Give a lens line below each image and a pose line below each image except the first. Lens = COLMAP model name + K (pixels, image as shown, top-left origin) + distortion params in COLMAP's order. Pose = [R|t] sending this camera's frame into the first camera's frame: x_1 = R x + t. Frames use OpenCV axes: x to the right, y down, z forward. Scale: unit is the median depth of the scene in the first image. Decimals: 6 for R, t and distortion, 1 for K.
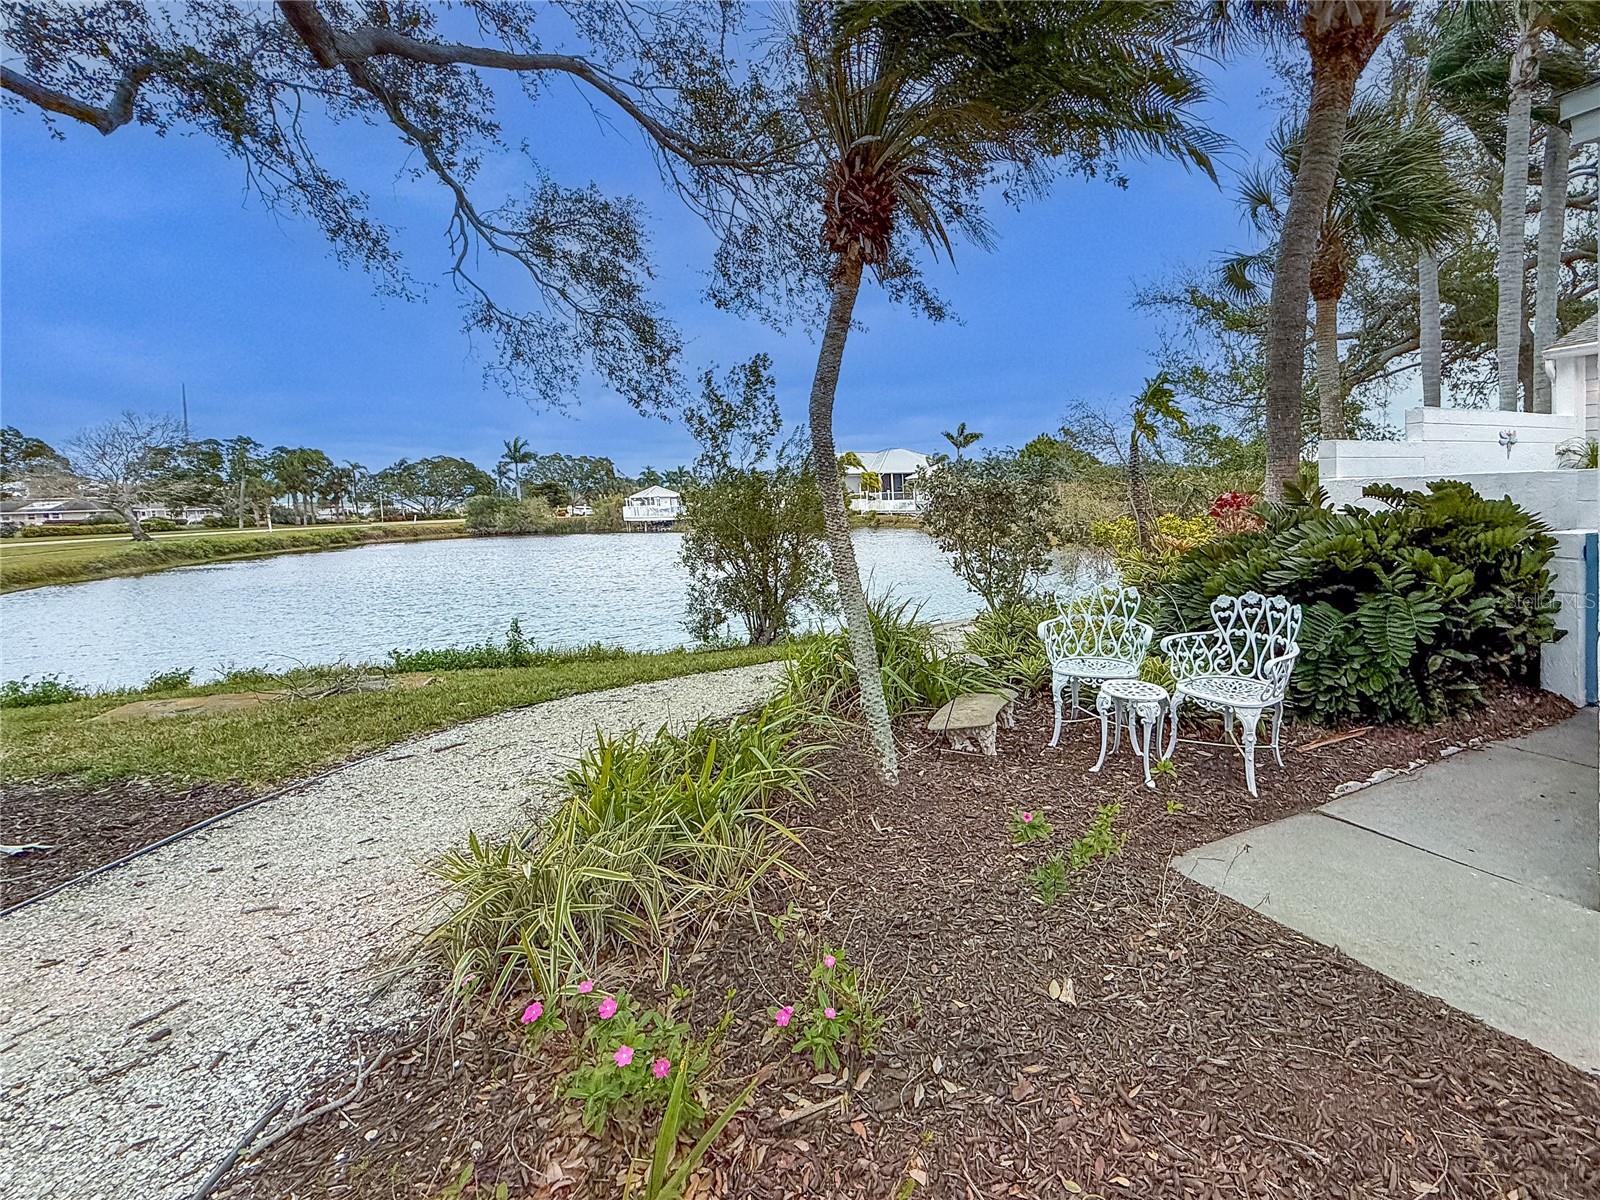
lens RADIAL K [[706.0, 0, 936.6], [0, 706.0, 508.8], [0, 0, 1]] dist [-0.001352, -0.000269]
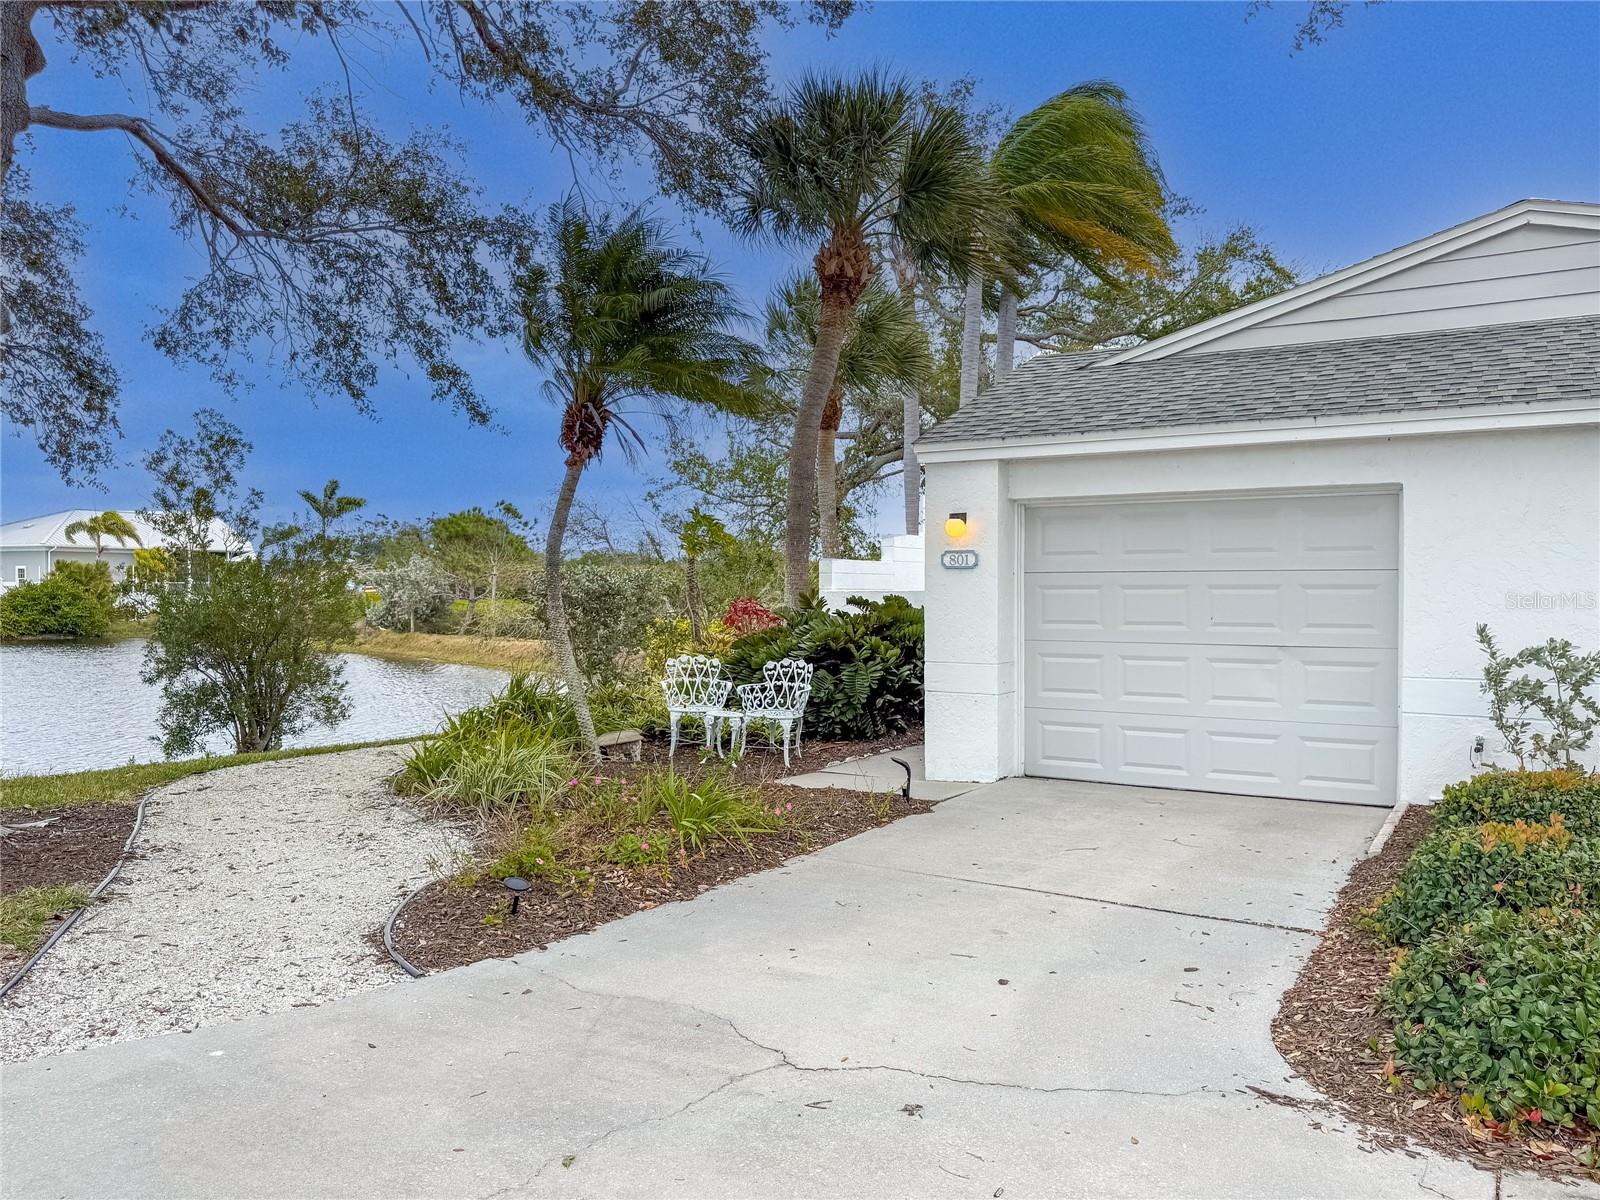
lens RADIAL K [[1101.2, 0, 770.8], [0, 1101.2, 593.3], [0, 0, 1]] dist [-0.006414, 0.012351]
pose [[0.895496, 0.028684, 0.444145, -0.690825], [-0.019136, 0.999480, -0.025966, 0.028020], [-0.444658, 0.014754, 0.895579, -1.220755]]
